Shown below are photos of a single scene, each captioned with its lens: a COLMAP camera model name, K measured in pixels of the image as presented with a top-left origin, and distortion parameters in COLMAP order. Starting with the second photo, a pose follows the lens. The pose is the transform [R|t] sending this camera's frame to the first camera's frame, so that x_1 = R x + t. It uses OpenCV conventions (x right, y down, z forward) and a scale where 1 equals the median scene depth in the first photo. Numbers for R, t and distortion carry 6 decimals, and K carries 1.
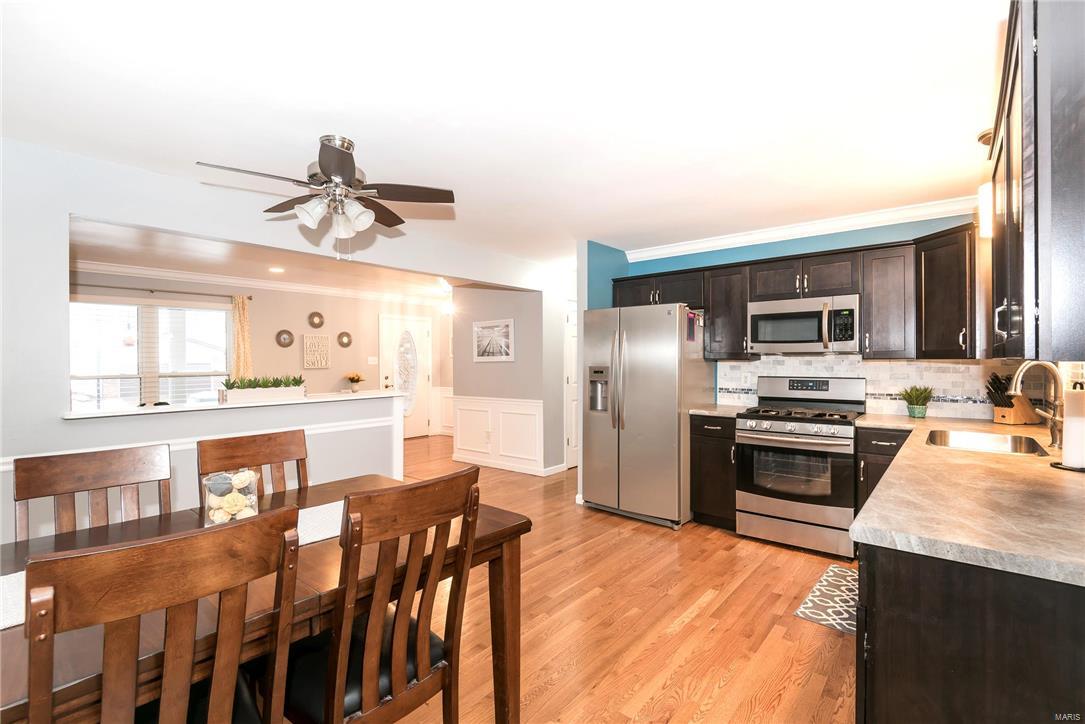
lens RADIAL K [[503.9, 0, 542.5], [0, 503.9, 362.5], [0, 0, 1]] dist [0.010780, -0.000242]
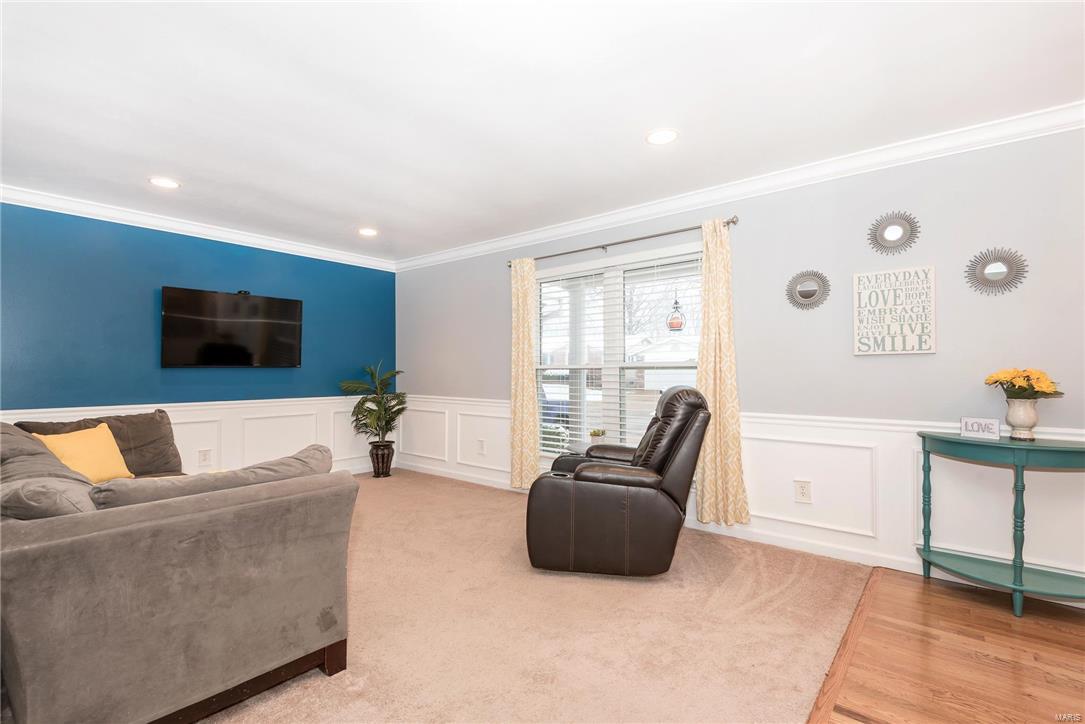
lens RADIAL K [[503.9, 0, 542.7], [0, 503.9, 365.8], [0, 0, 1]] dist [0.010780, -0.000242]
pose [[0.012631, -0.006908, -0.999896, -0.054584], [0.006033, 0.999958, -0.006833, 0.020908], [0.999902, -0.005946, 0.012673, 0.717325]]
